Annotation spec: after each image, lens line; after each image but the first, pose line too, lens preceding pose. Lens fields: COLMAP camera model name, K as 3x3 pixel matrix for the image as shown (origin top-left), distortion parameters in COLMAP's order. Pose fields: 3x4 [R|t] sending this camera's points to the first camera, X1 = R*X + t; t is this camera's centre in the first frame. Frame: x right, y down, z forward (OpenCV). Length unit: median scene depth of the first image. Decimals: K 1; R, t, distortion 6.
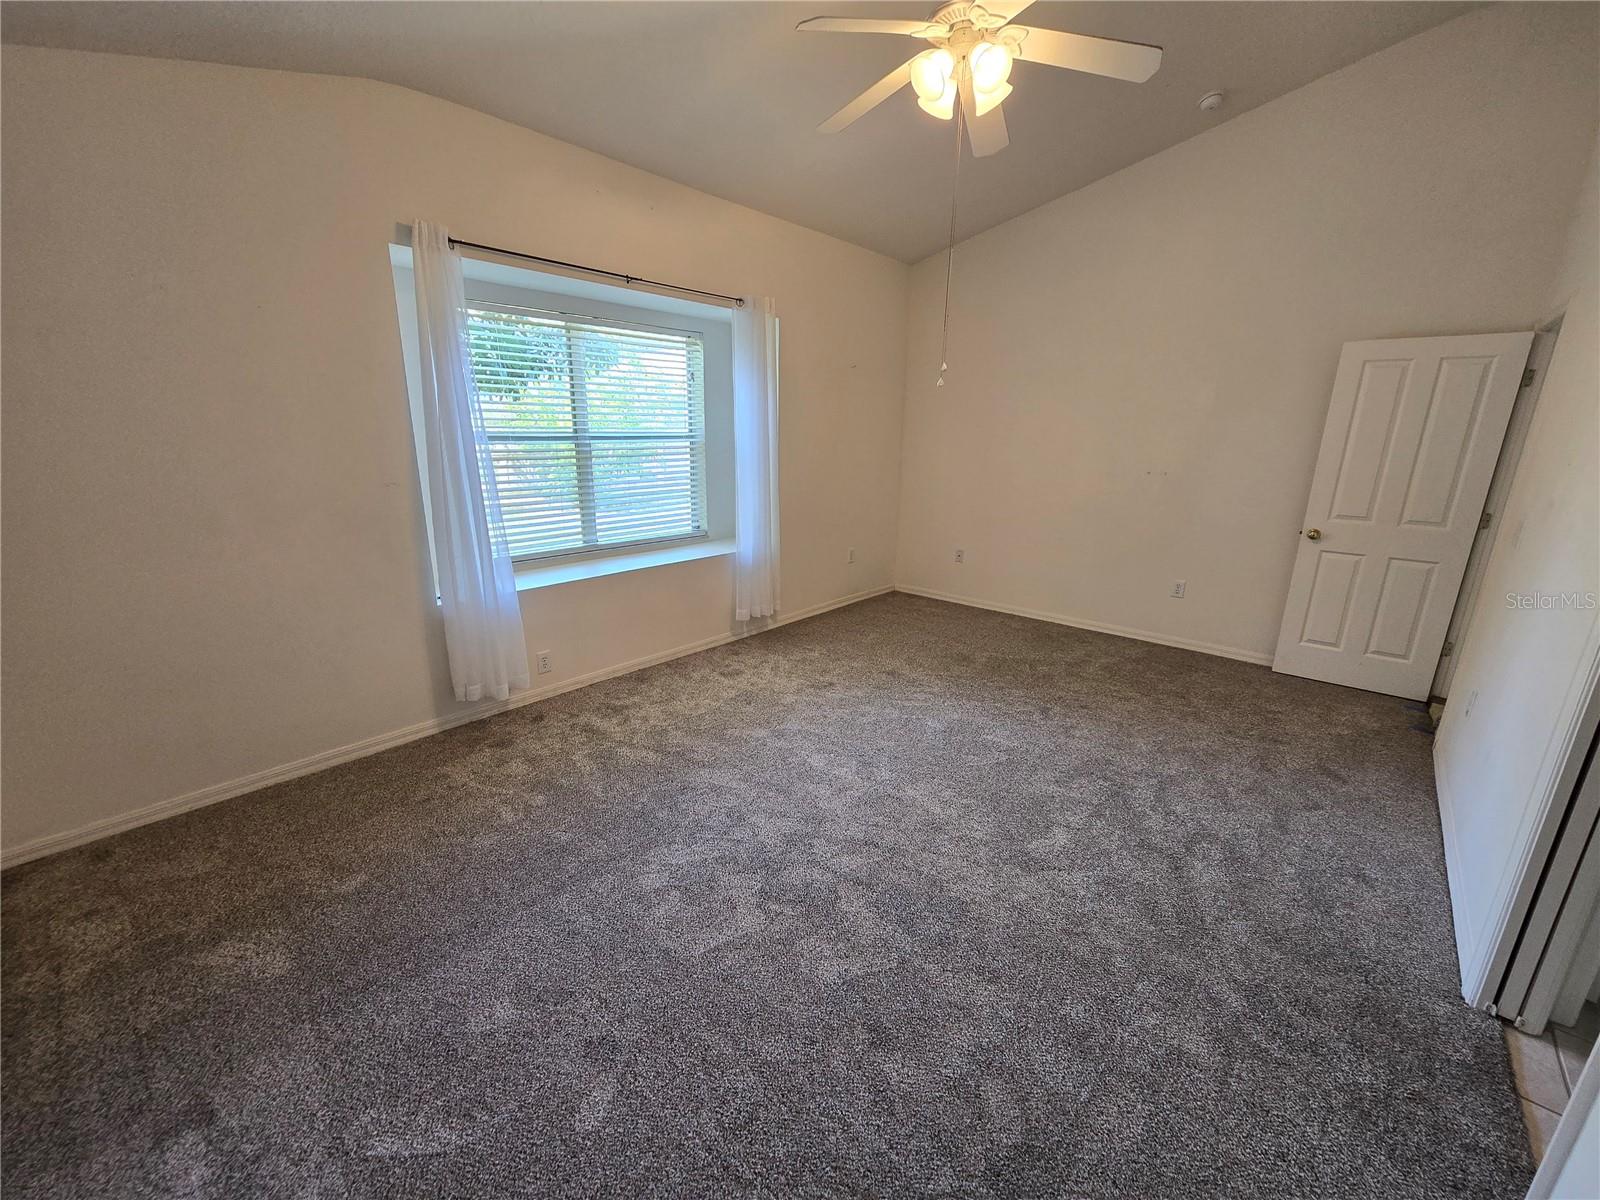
lens RADIAL K [[656.2, 0, 809.4], [0, 656.2, 608.8], [0, 0, 1]] dist [-0.006393, 0.001468]
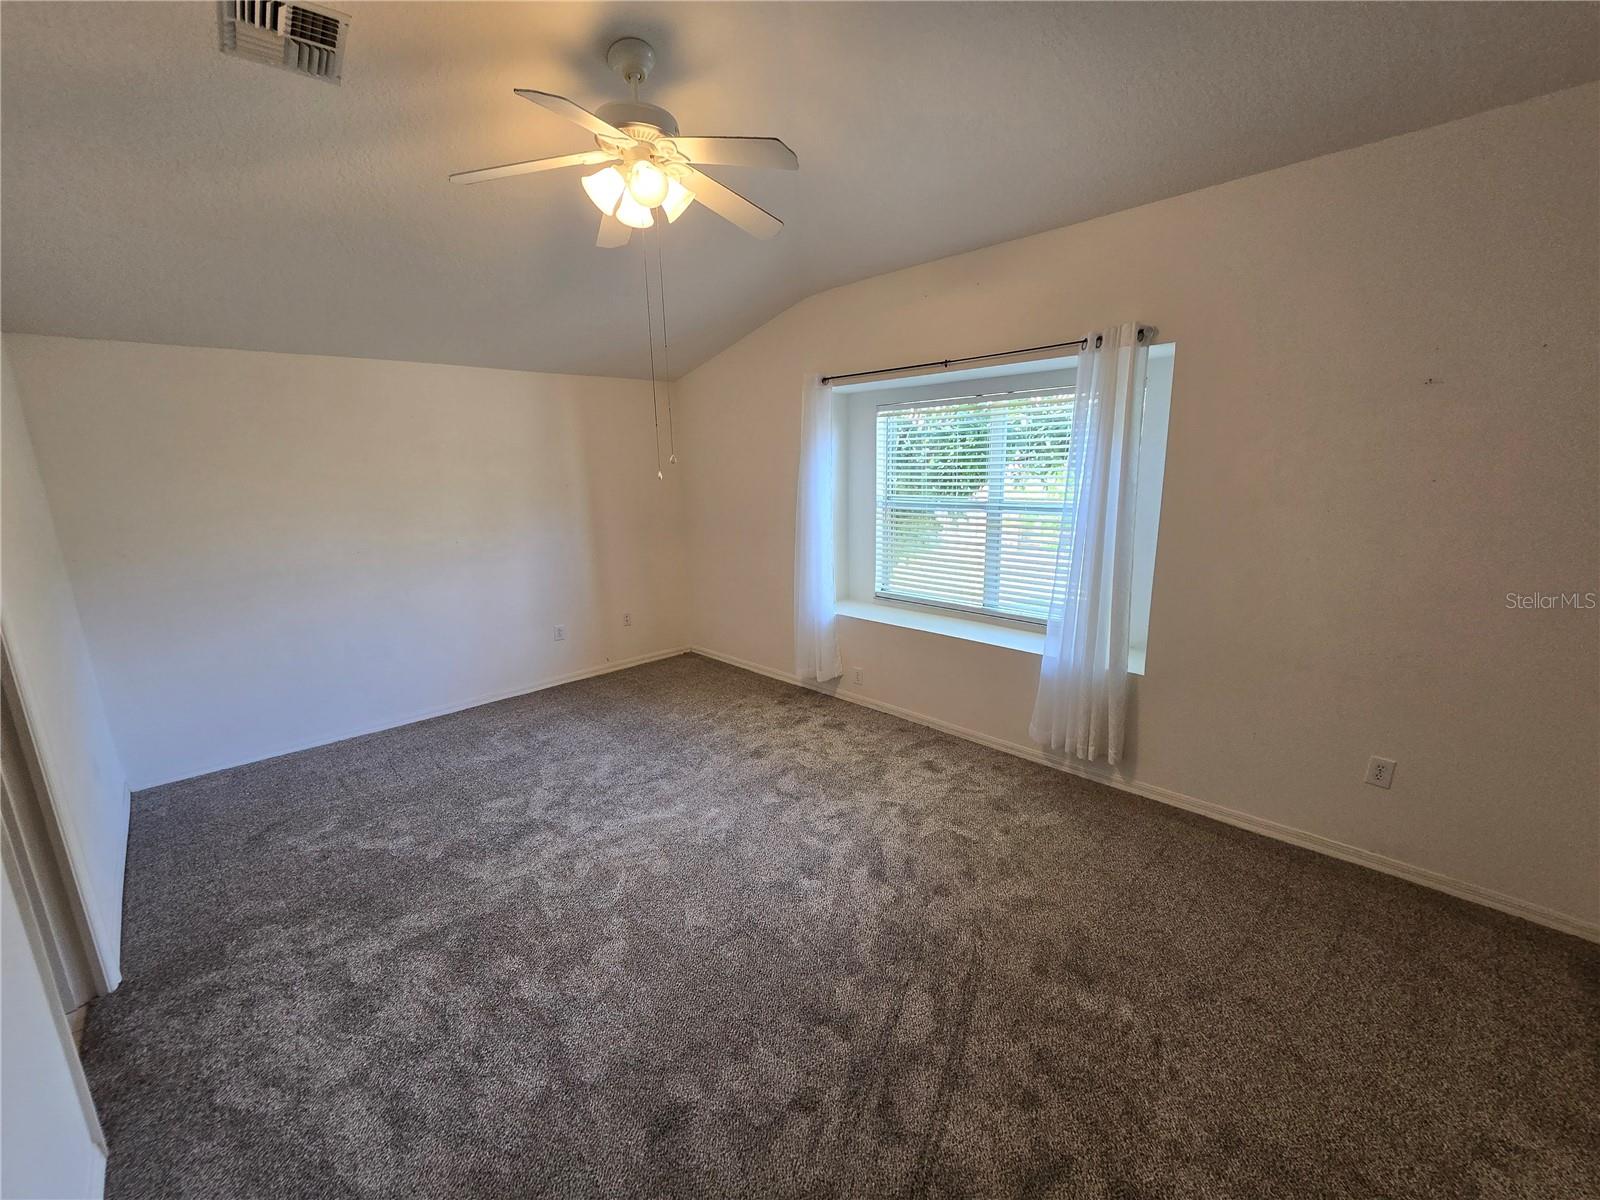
lens RADIAL K [[656.2, 0, 805.5], [0, 656.2, 604.4], [0, 0, 1]] dist [-0.006393, 0.001468]
pose [[-0.086297, 0.184955, -0.978951, 0.786324], [-0.260679, 0.944192, 0.201367, -0.265780], [0.961561, 0.272569, -0.033267, 0.847616]]
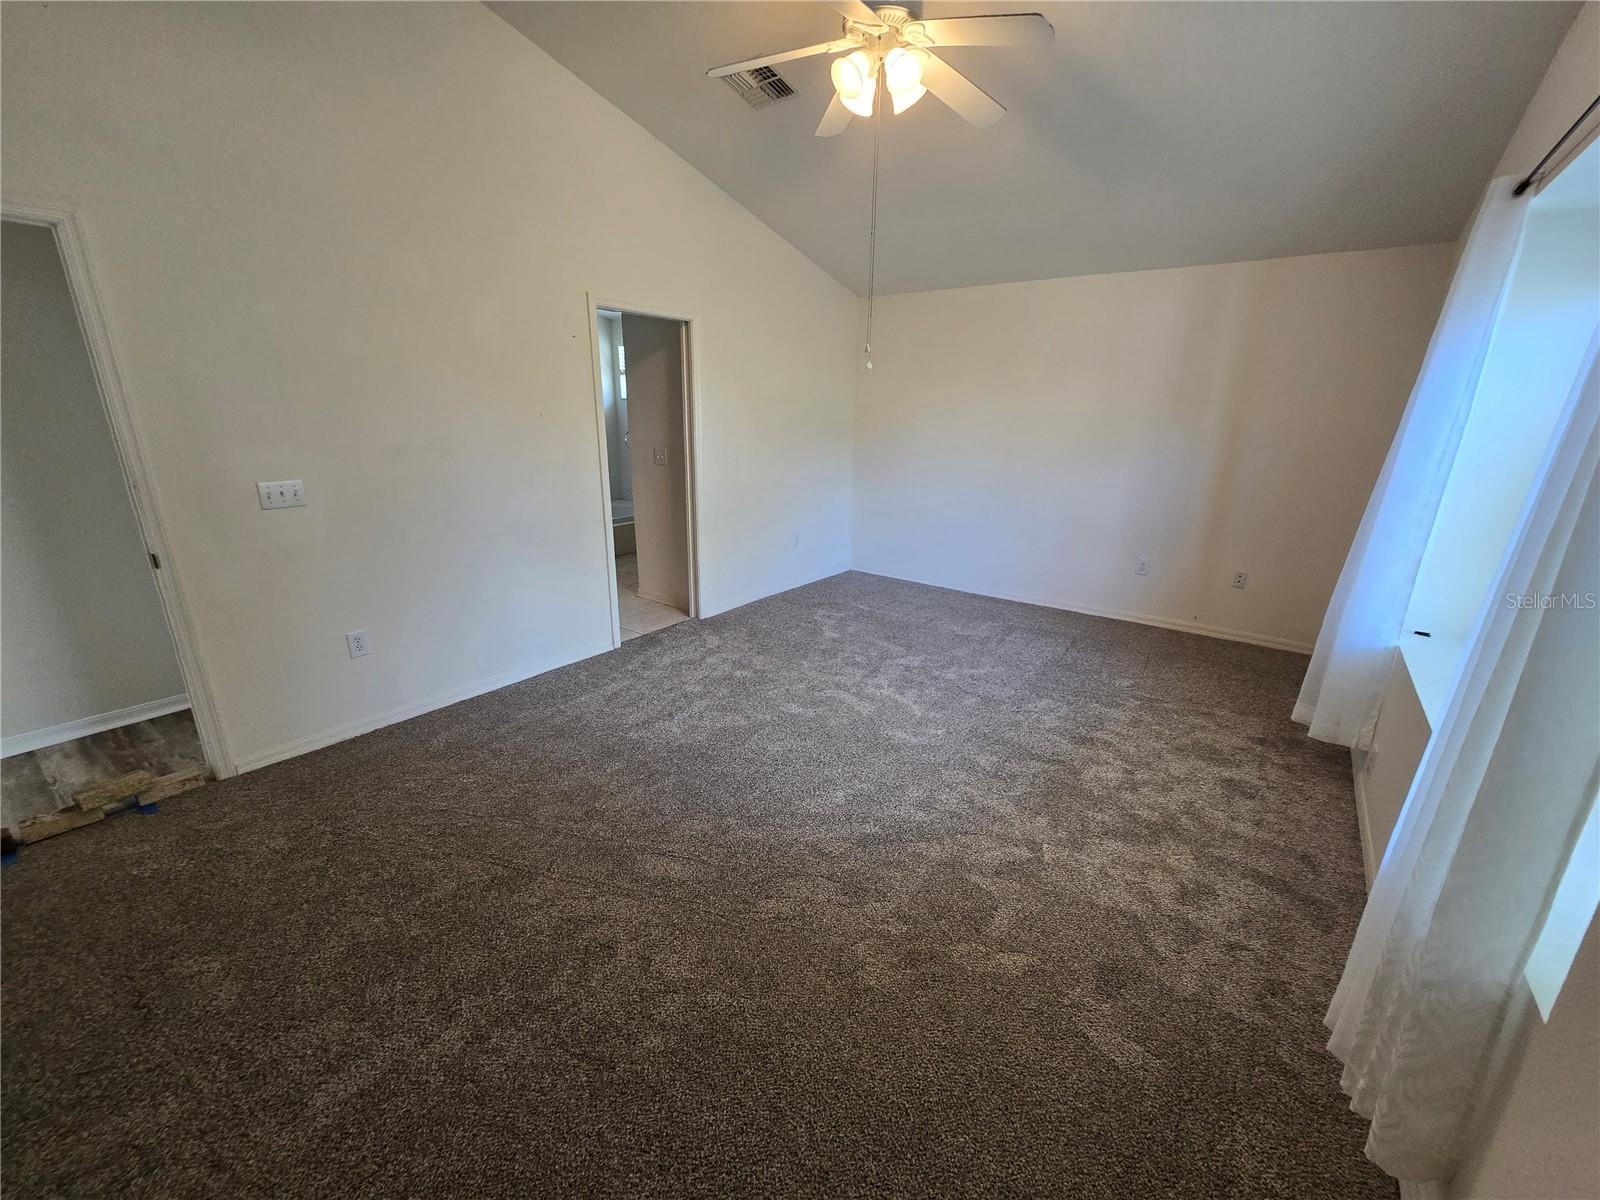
lens RADIAL K [[656.2, 0, 798.6], [0, 656.2, 604.4], [0, 0, 1]] dist [-0.006393, 0.001468]
pose [[-0.996614, -0.019032, -0.079994, 0.256297], [-0.059735, 0.836117, 0.545289, -0.380940], [0.056507, 0.548221, -0.834422, 1.365772]]
